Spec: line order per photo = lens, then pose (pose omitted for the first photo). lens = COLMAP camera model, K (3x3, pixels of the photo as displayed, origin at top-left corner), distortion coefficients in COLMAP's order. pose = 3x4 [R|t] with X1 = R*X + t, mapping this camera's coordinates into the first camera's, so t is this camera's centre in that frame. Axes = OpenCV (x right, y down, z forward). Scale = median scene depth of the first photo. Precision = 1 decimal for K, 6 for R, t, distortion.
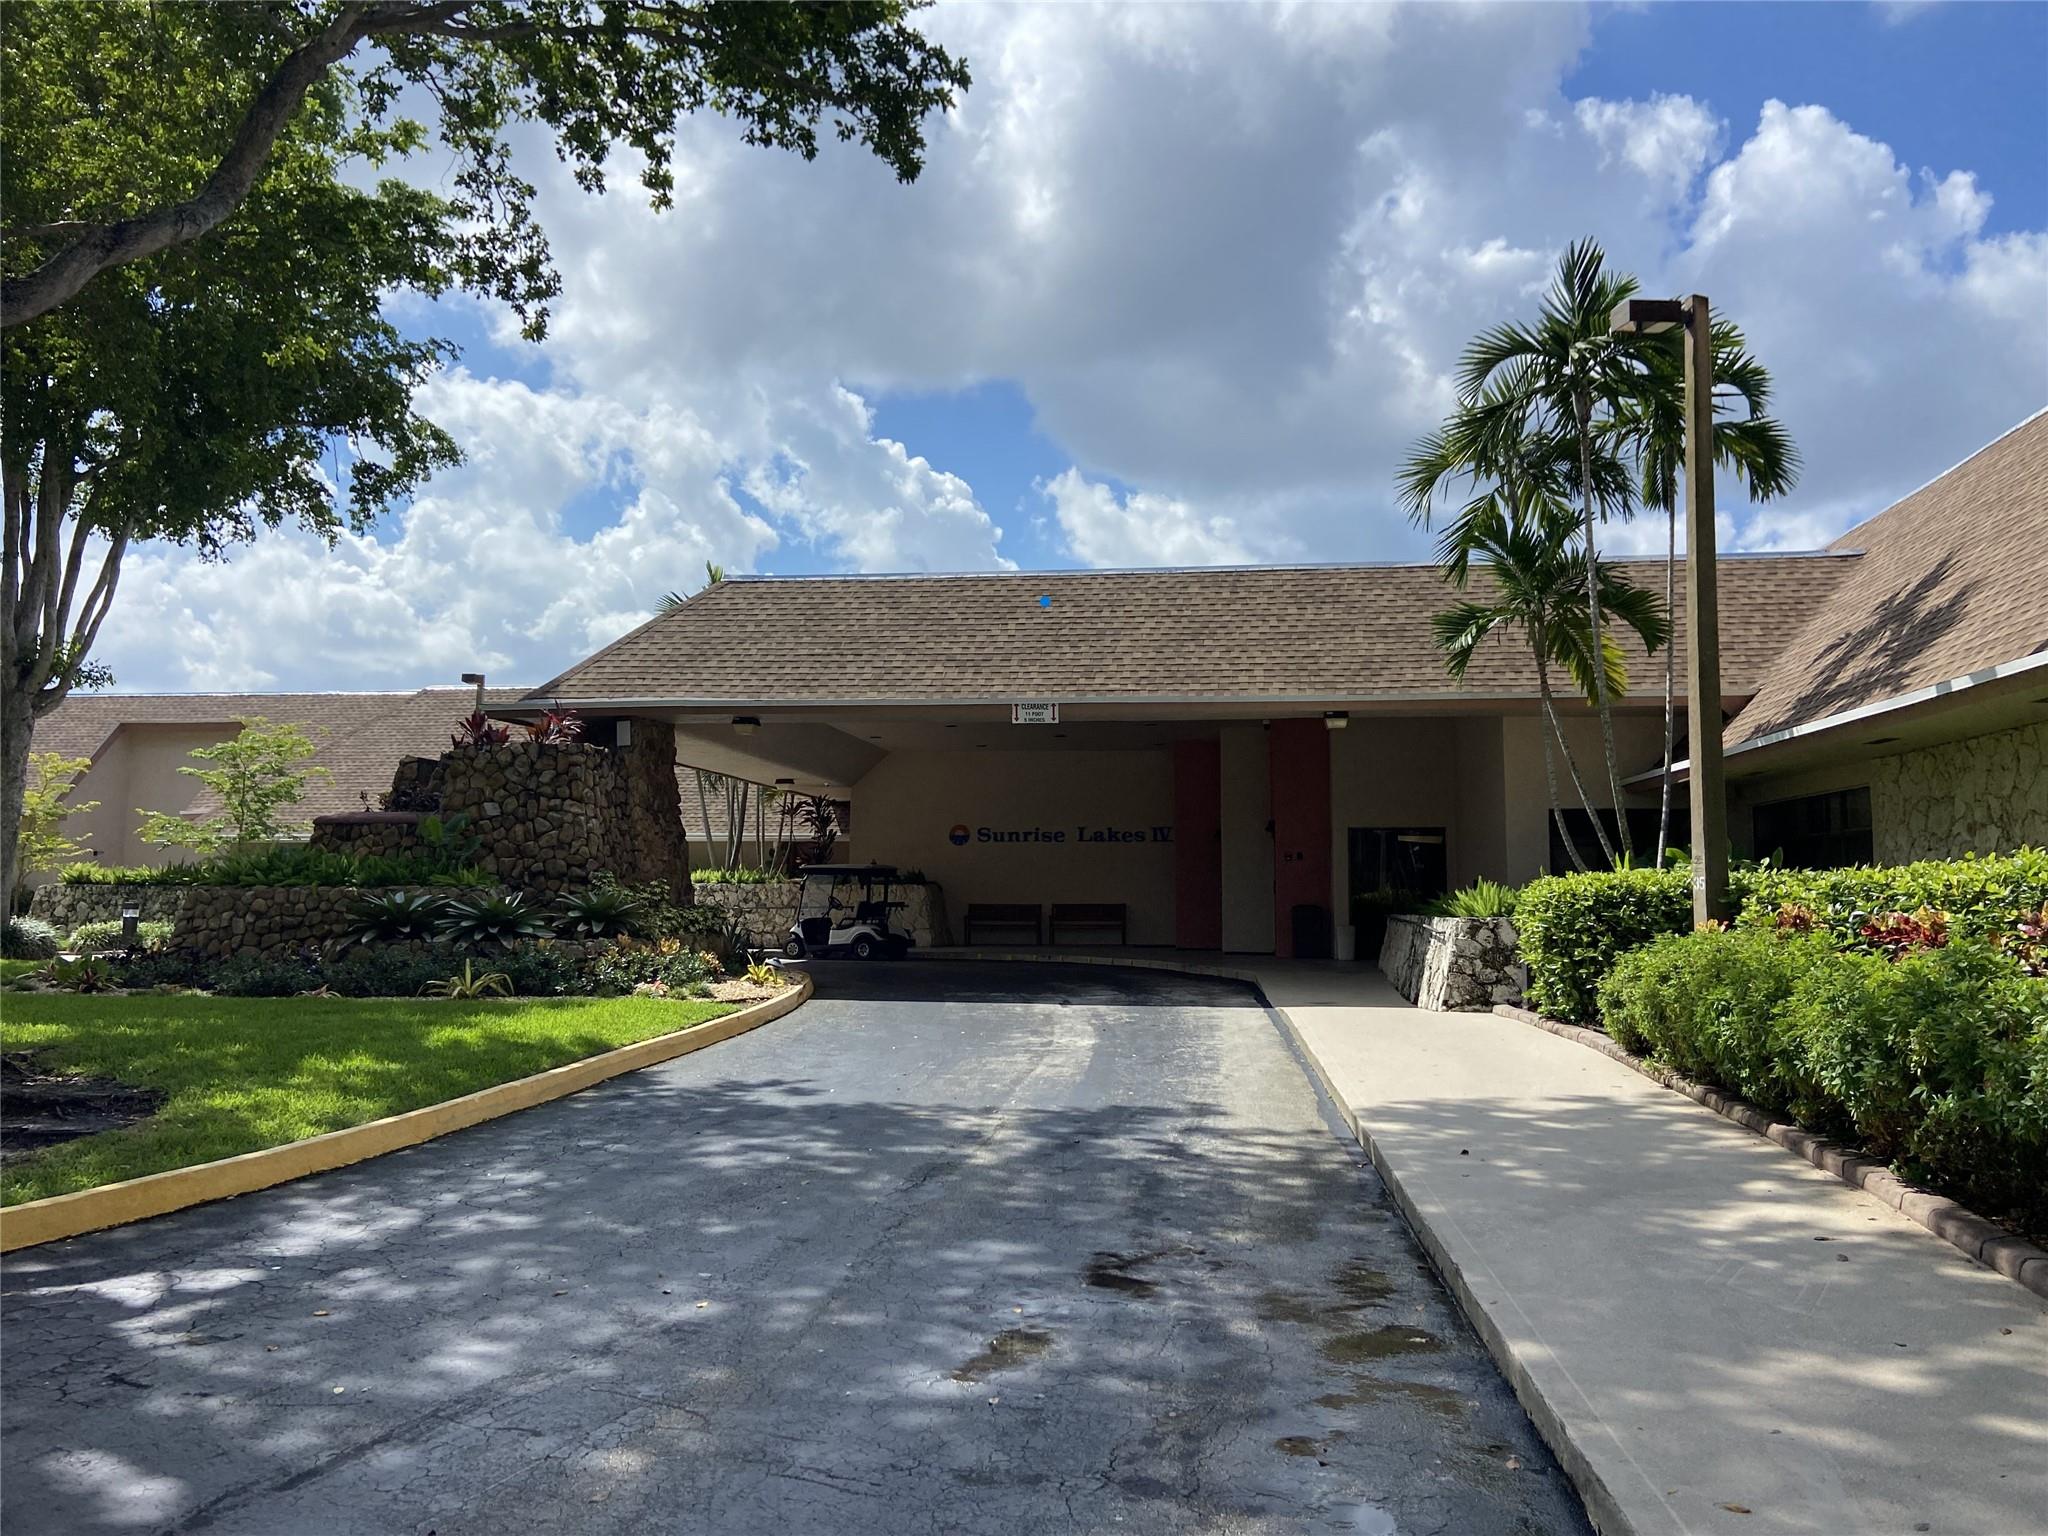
lens RADIAL K [[1549.2, 0, 1016.2], [0, 1549.2, 774.8], [0, 0, 1]] dist [0.097254, -0.110909]
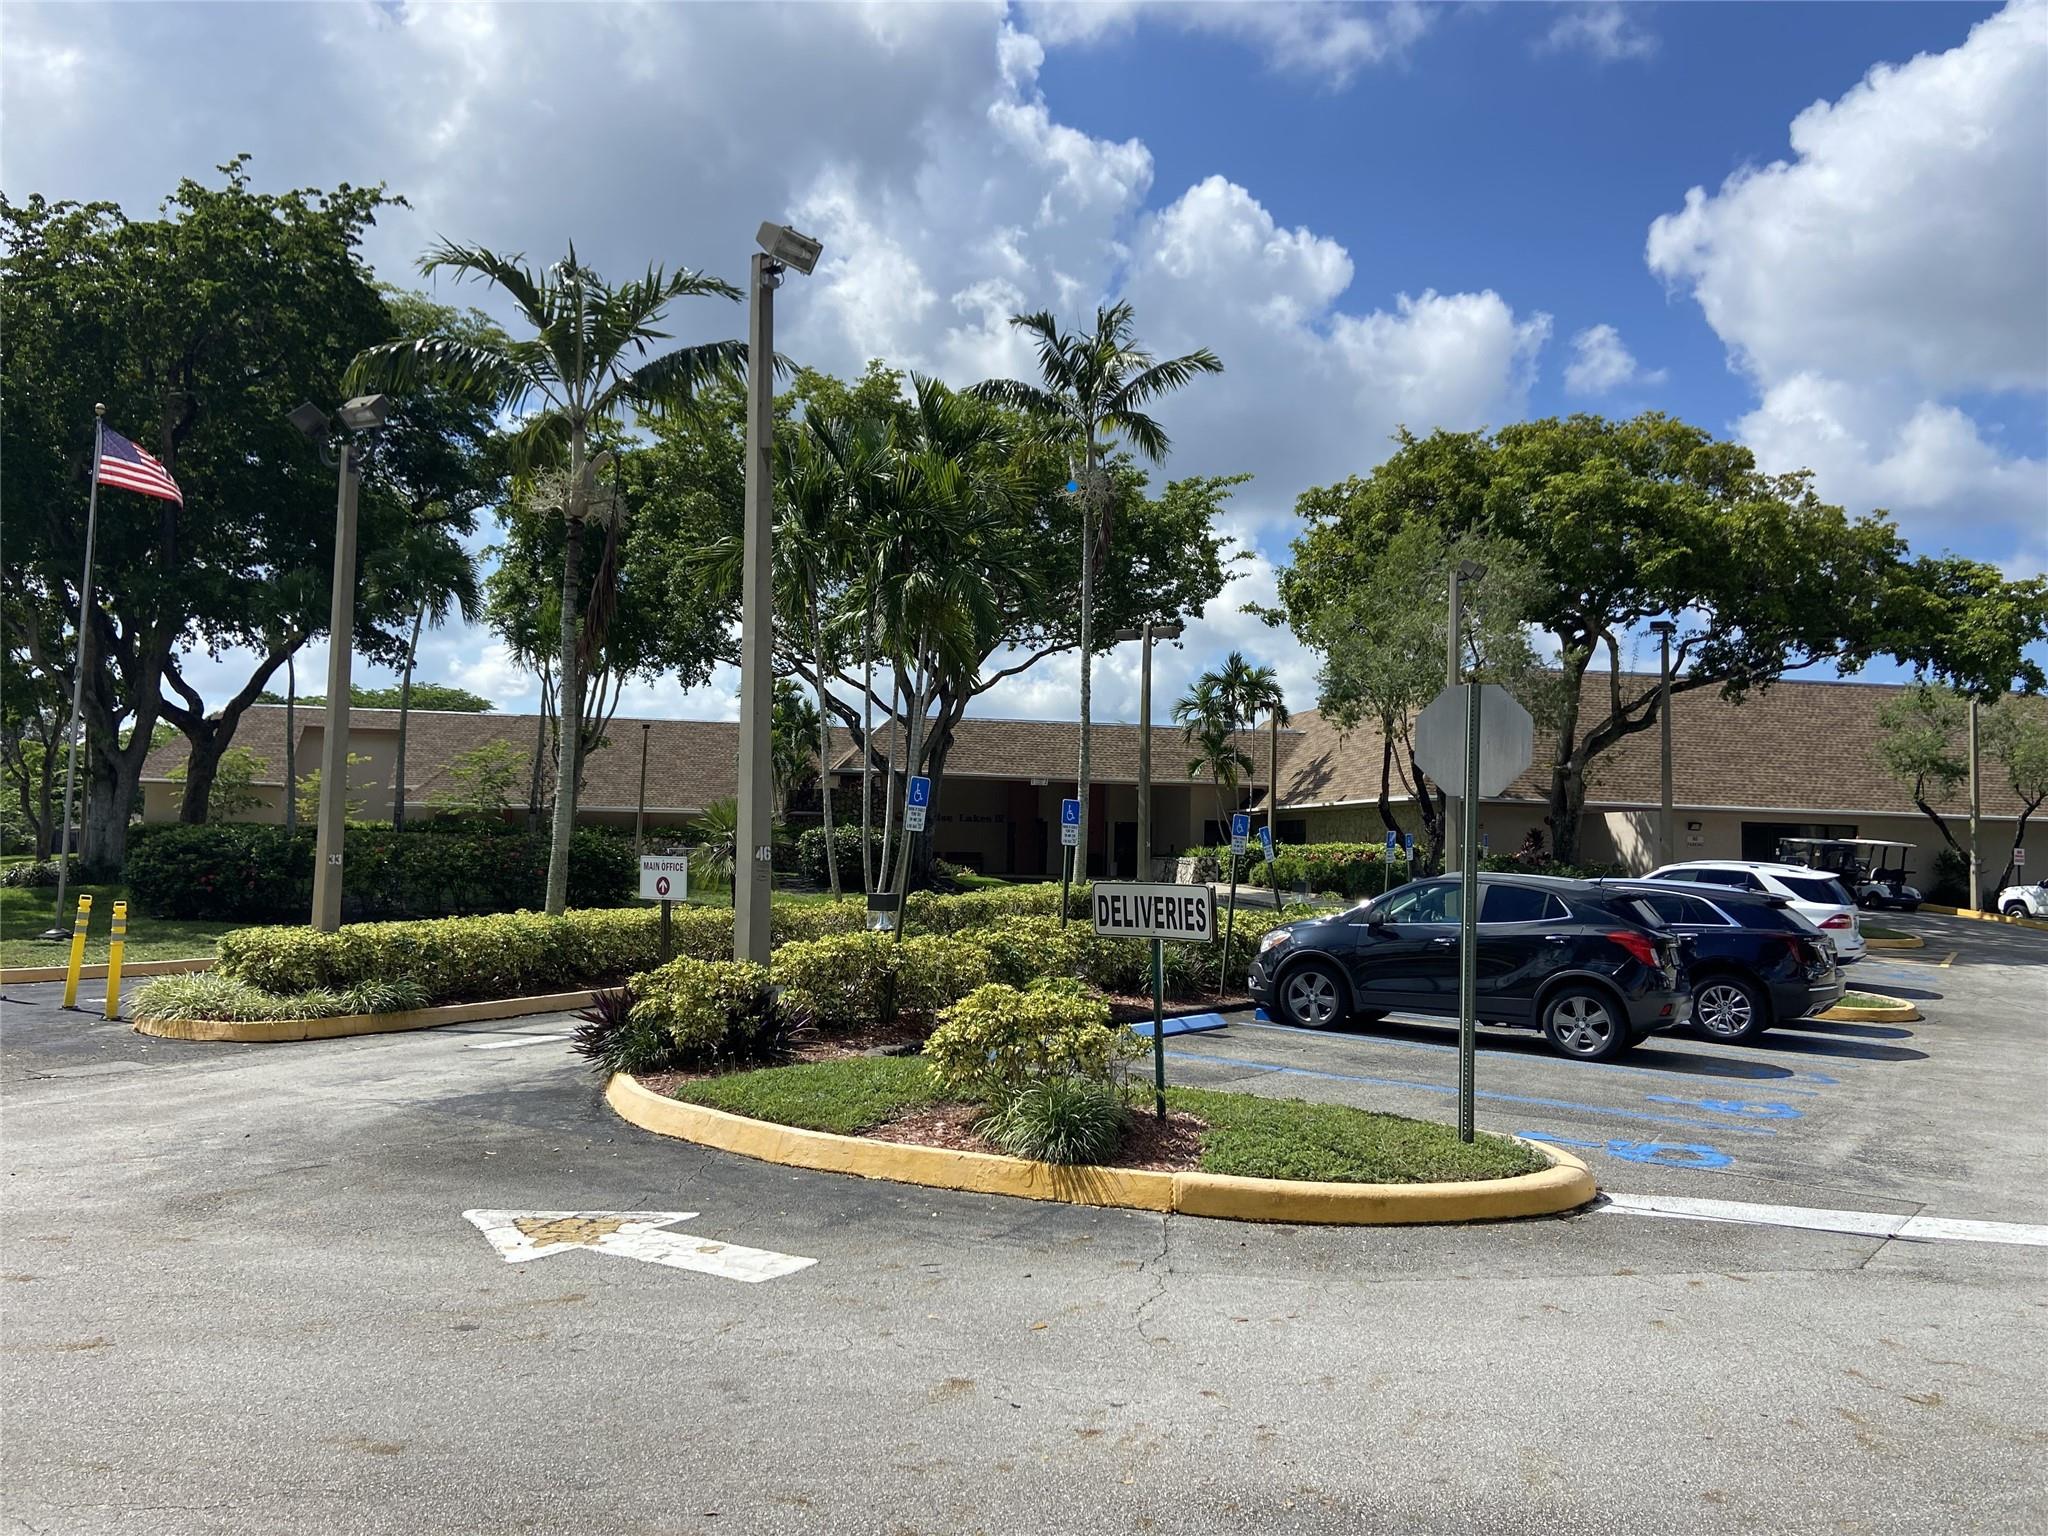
lens RADIAL K [[1549.2, 0, 1028.6], [0, 1549.2, 761.1], [0, 0, 1]] dist [0.097254, -0.110909]
pose [[0.946106, 0.031786, 0.322292, -1.067560], [-0.038628, 0.999143, 0.014855, -0.139409], [-0.321544, -0.026503, 0.946524, -1.899654]]
